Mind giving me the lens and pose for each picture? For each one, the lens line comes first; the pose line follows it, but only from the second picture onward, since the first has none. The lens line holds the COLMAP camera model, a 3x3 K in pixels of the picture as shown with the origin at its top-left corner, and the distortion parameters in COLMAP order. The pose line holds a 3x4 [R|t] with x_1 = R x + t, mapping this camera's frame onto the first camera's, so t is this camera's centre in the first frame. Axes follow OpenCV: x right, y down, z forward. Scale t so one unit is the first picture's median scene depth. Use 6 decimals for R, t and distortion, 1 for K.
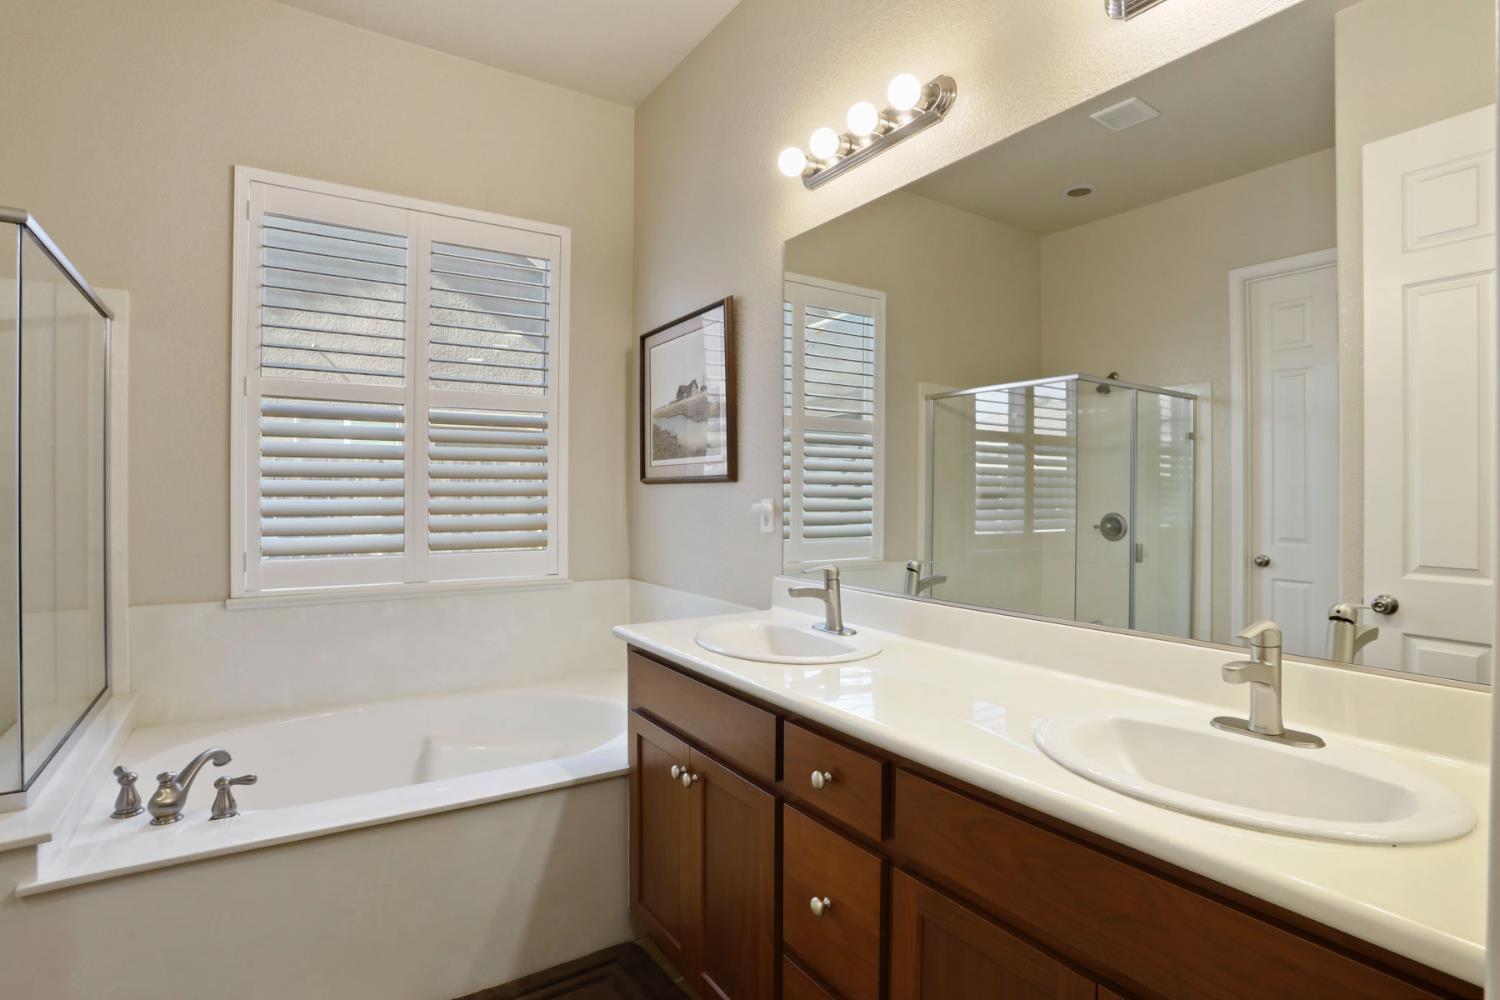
lens RADIAL K [[736.7, 0, 750.0], [0, 736.7, 500.0], [0, 0, 1]] dist [-0.032512, 0.000701]
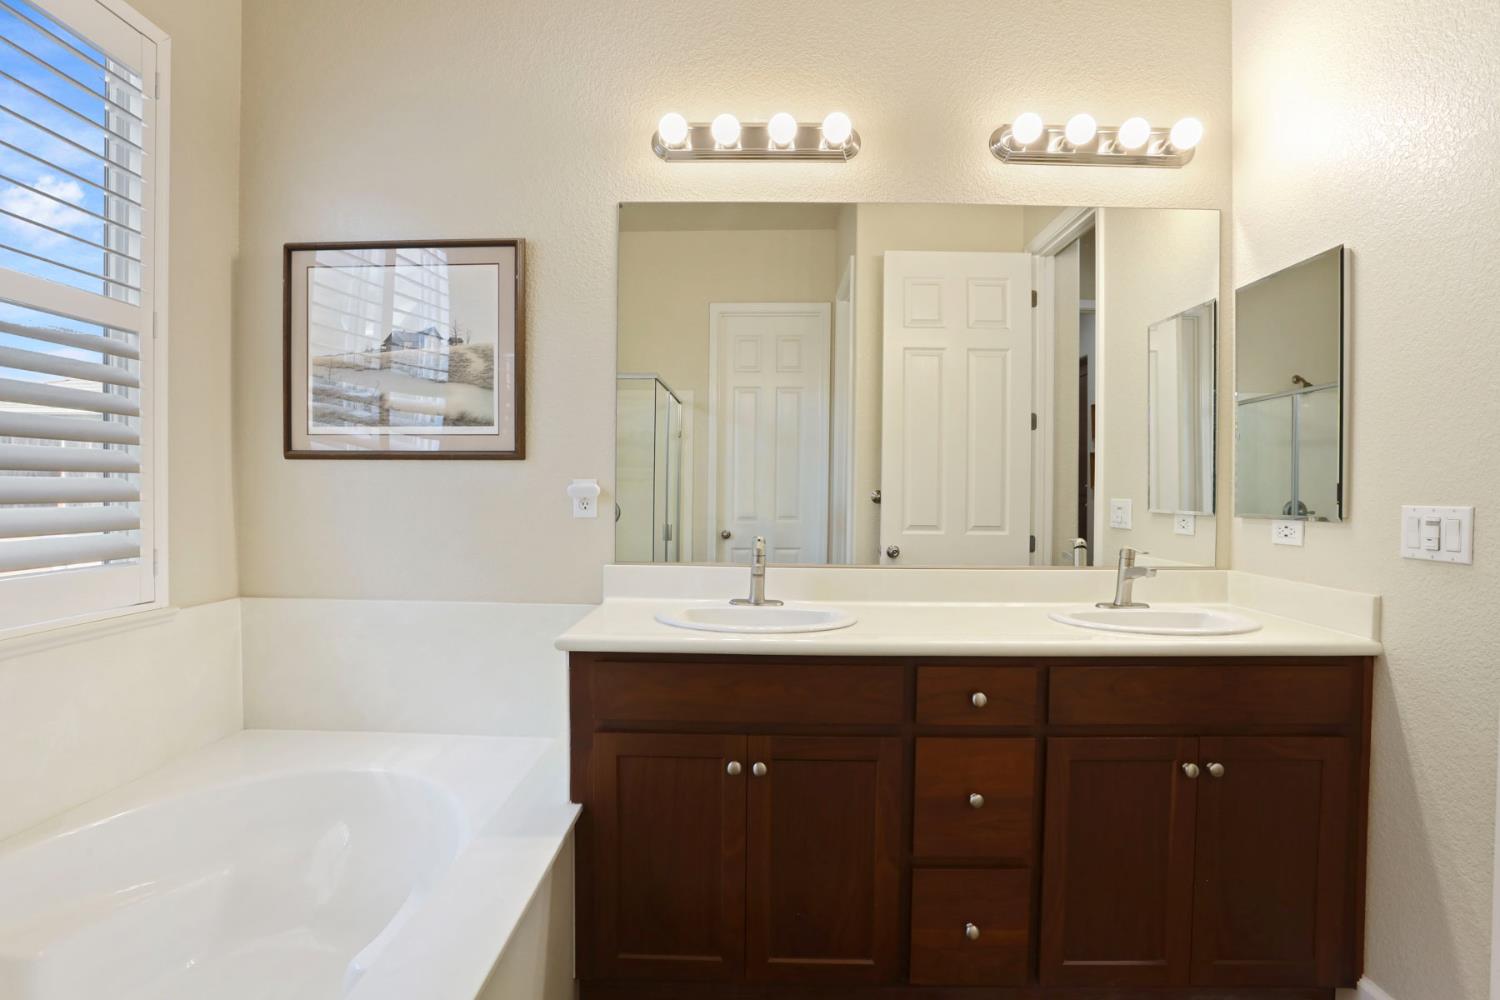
lens RADIAL K [[772.3, 0, 750.0], [0, 772.3, 500.0], [0, 0, 1]] dist [-0.046716, -0.000047]
pose [[0.573266, -0.009339, 0.819316, -0.538066], [-0.000337, 0.999932, 0.011634, 0.010043], [-0.819369, -0.006945, 0.573224, 0.252956]]
